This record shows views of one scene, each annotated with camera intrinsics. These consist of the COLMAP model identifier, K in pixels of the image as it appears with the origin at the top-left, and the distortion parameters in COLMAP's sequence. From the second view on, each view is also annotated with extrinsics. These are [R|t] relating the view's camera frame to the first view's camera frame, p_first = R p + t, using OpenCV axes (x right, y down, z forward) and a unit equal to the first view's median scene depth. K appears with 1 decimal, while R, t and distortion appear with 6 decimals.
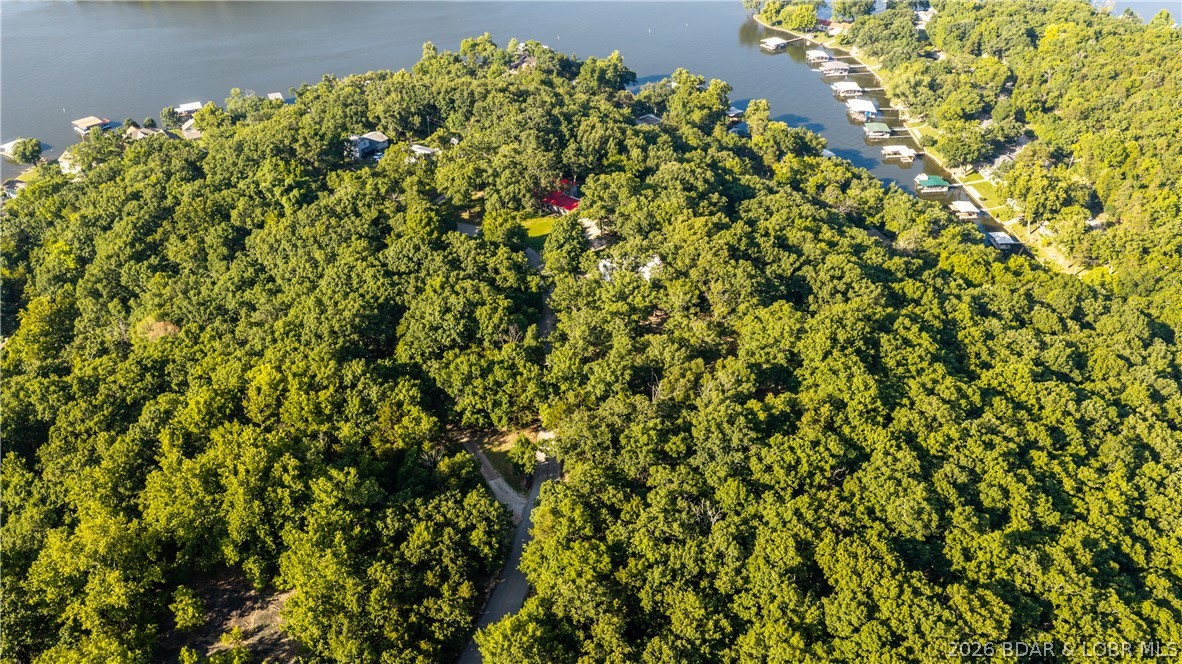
lens RADIAL K [[978.8, 0, 597.5], [0, 978.8, 332.8], [0, 0, 1]] dist [0.012736, -0.038637]
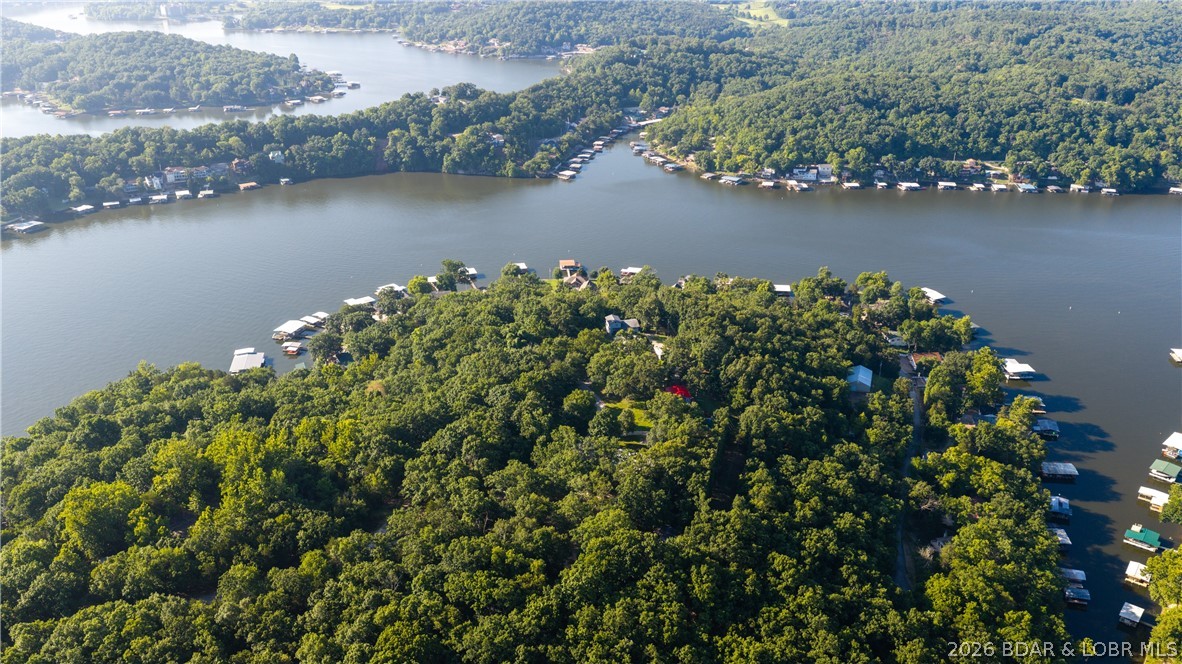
lens RADIAL K [[978.8, 0, 591.3], [0, 978.8, 327.6], [0, 0, 1]] dist [0.012736, -0.038637]
pose [[0.714518, 0.272053, -0.644554, 0.920937], [-0.379344, 0.924763, -0.030196, -0.202437], [0.587845, 0.266084, 0.763962, -0.087276]]
